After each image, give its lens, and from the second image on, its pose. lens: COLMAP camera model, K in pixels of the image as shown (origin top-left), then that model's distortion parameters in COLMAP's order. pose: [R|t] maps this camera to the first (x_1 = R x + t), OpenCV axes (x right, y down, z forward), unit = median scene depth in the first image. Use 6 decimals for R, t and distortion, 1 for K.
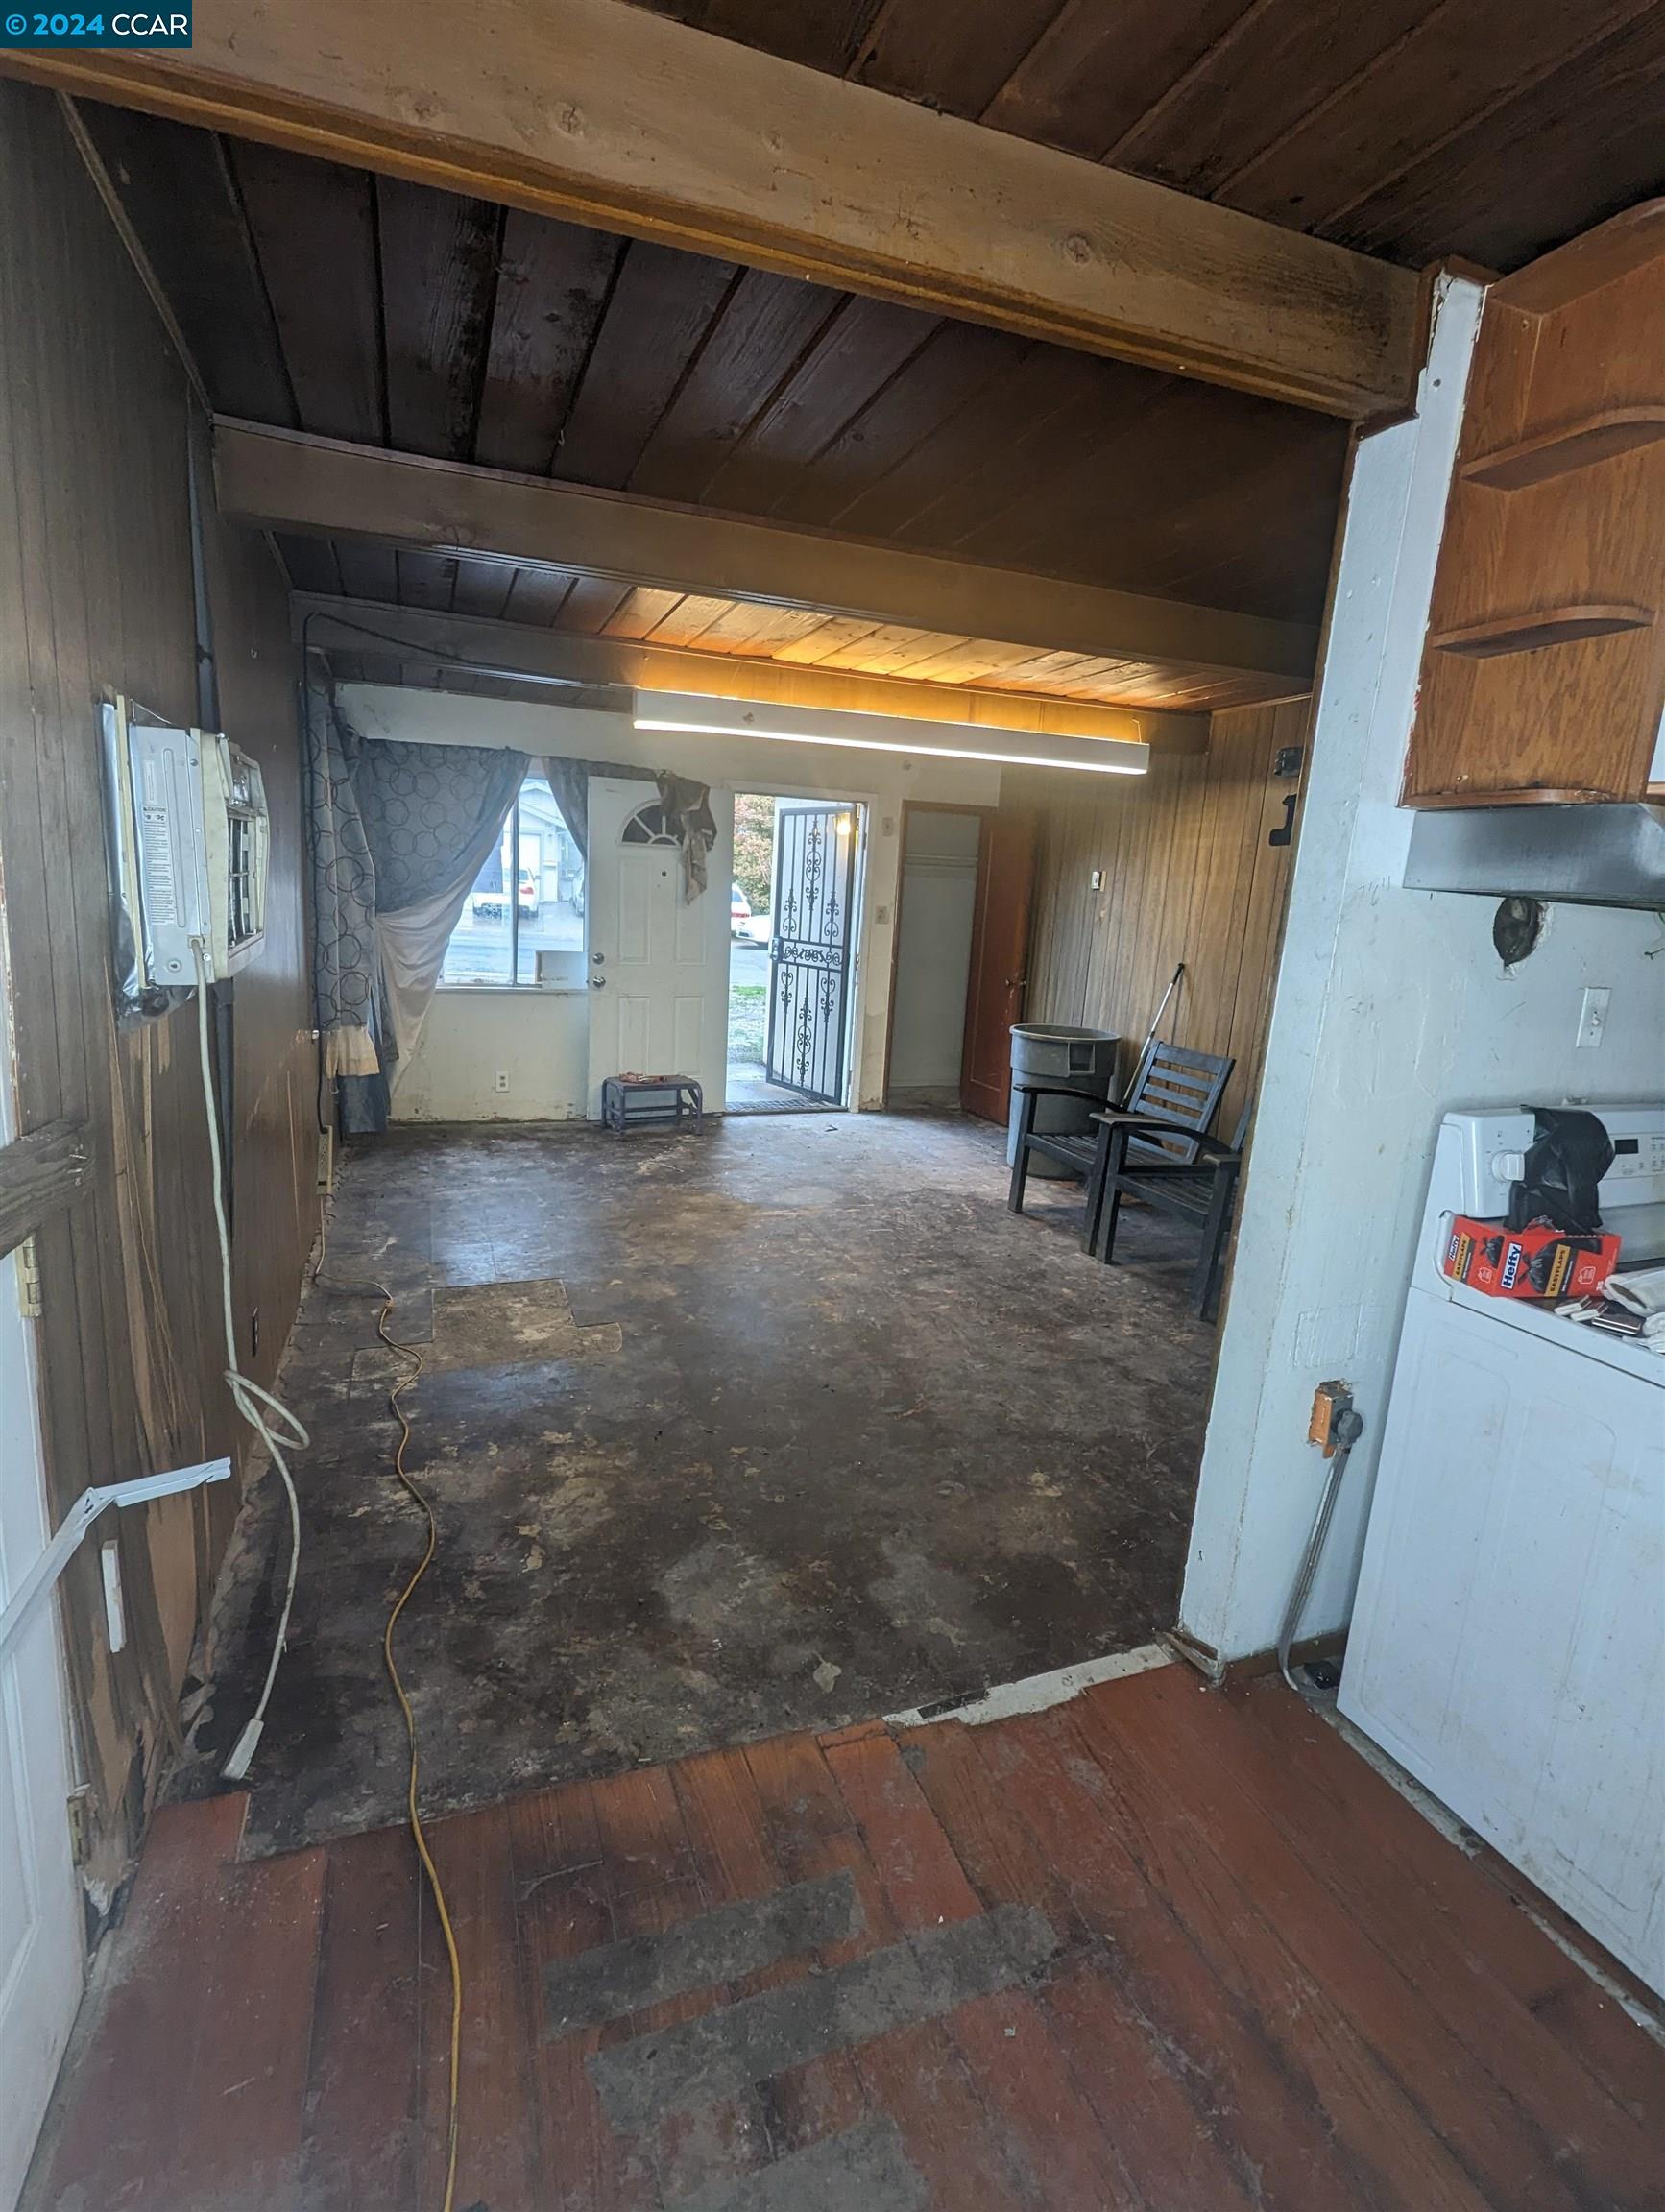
lens RADIAL K [[1047.3, 0, 836.4], [0, 1047.3, 1106.9], [0, 0, 1]] dist [0.000052, -0.000124]
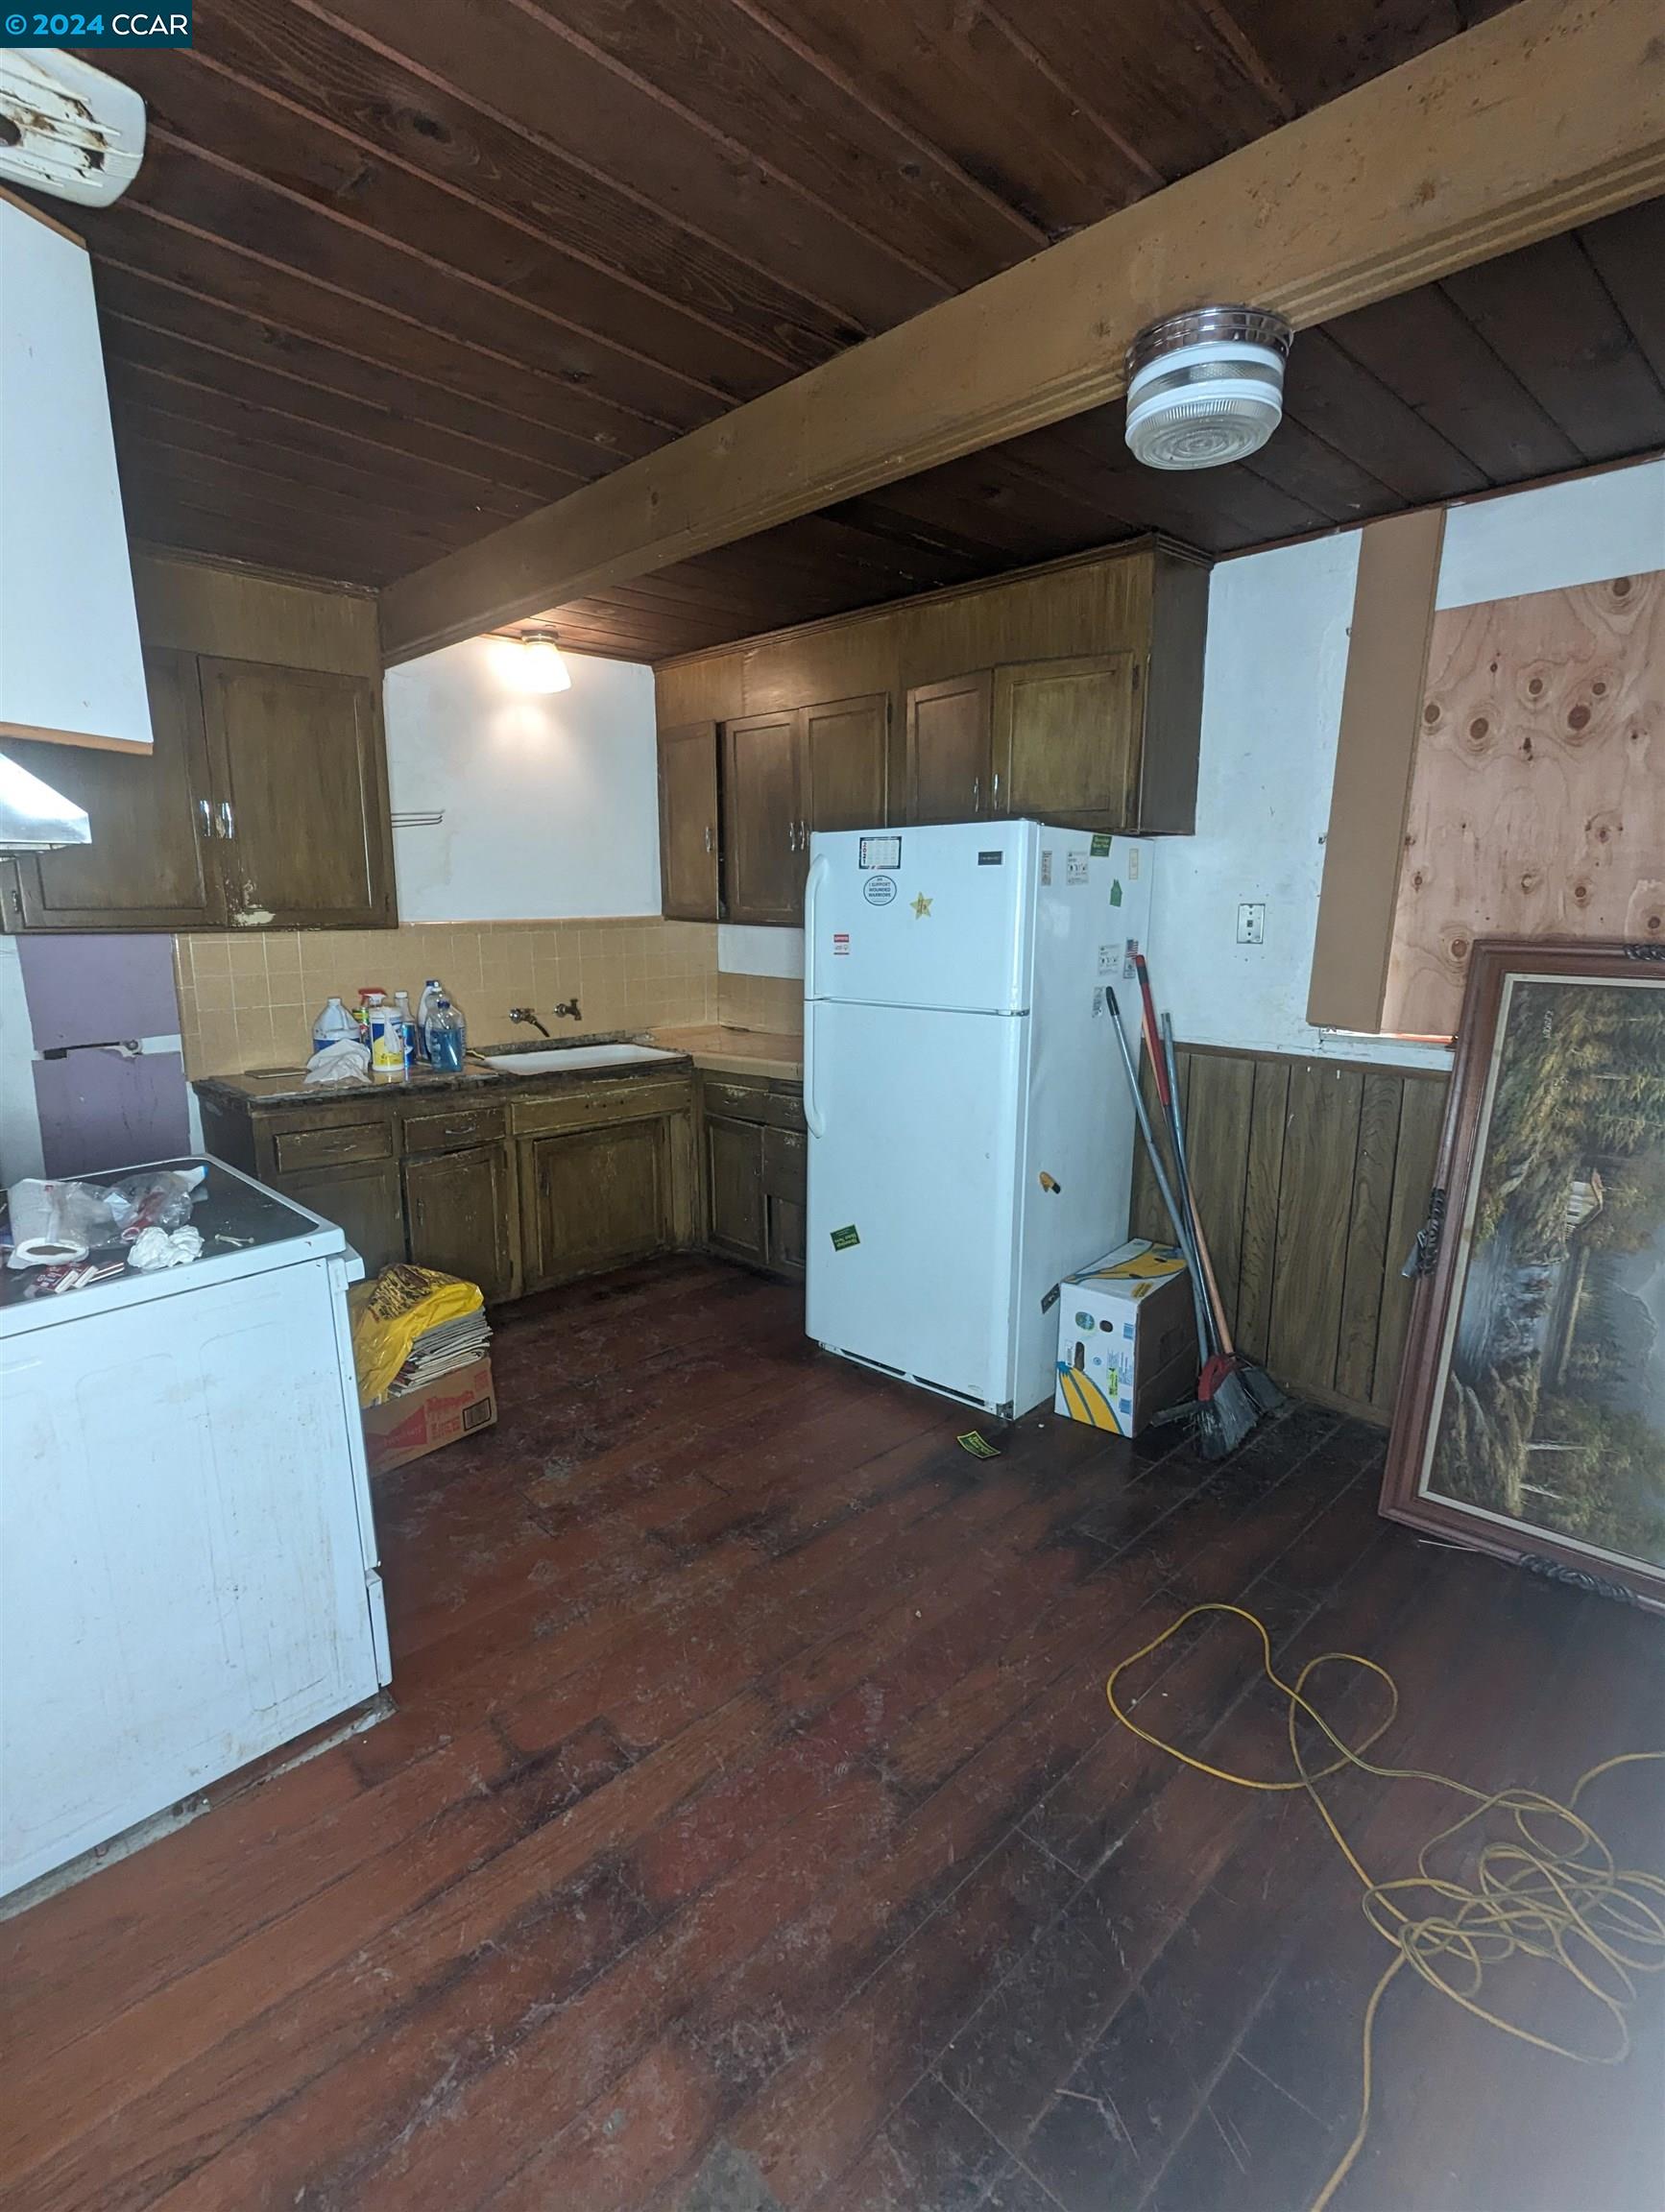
lens RADIAL K [[1047.3, 0, 832.1], [0, 1047.3, 1098.3], [0, 0, 1]] dist [0.000052, -0.000124]
pose [[-0.393599, -0.246761, 0.885544, -0.283725], [0.166564, 0.928212, 0.332683, -0.122663], [-0.904067, 0.278443, -0.324242, 0.482204]]
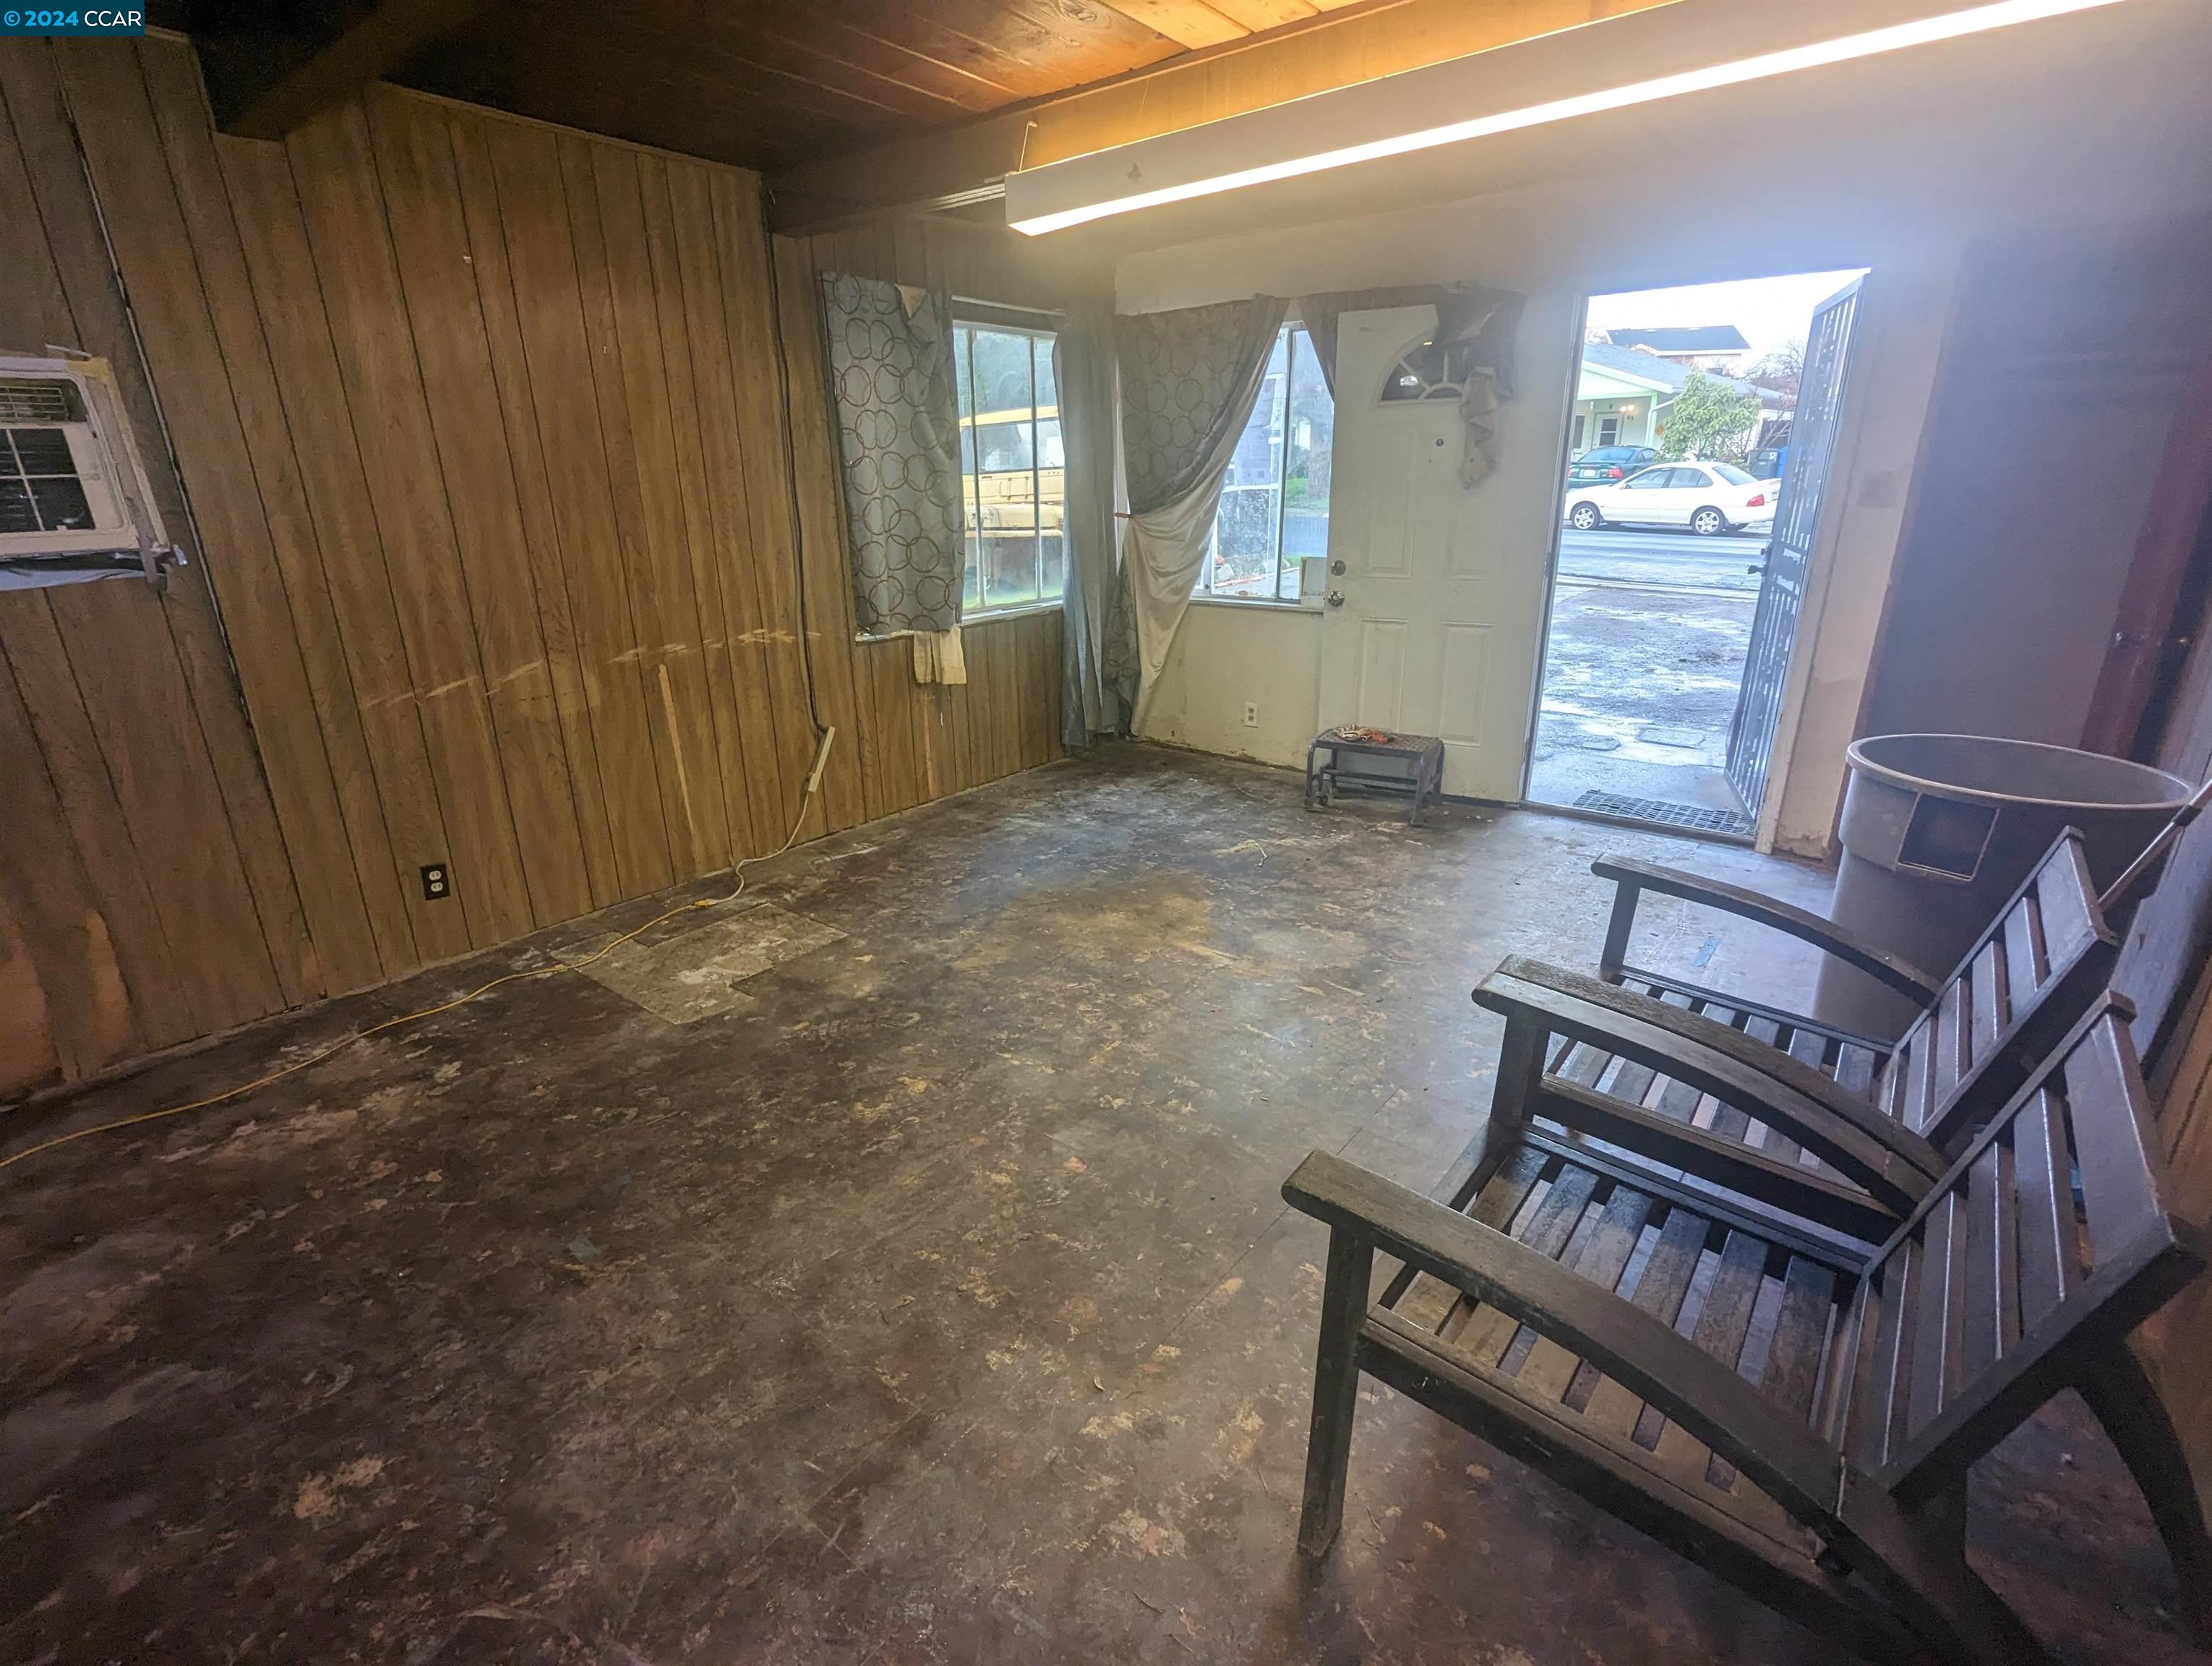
lens RADIAL K [[1047.4, 0, 1099.1], [0, 1047.4, 839.4], [0, 0, 1]] dist [0.000052, -0.000124]
pose [[0.504959, 0.228574, -0.832329, 1.049470], [-0.135143, 0.973343, 0.185310, -0.198493], [0.852498, 0.018910, 0.522388, 1.351191]]
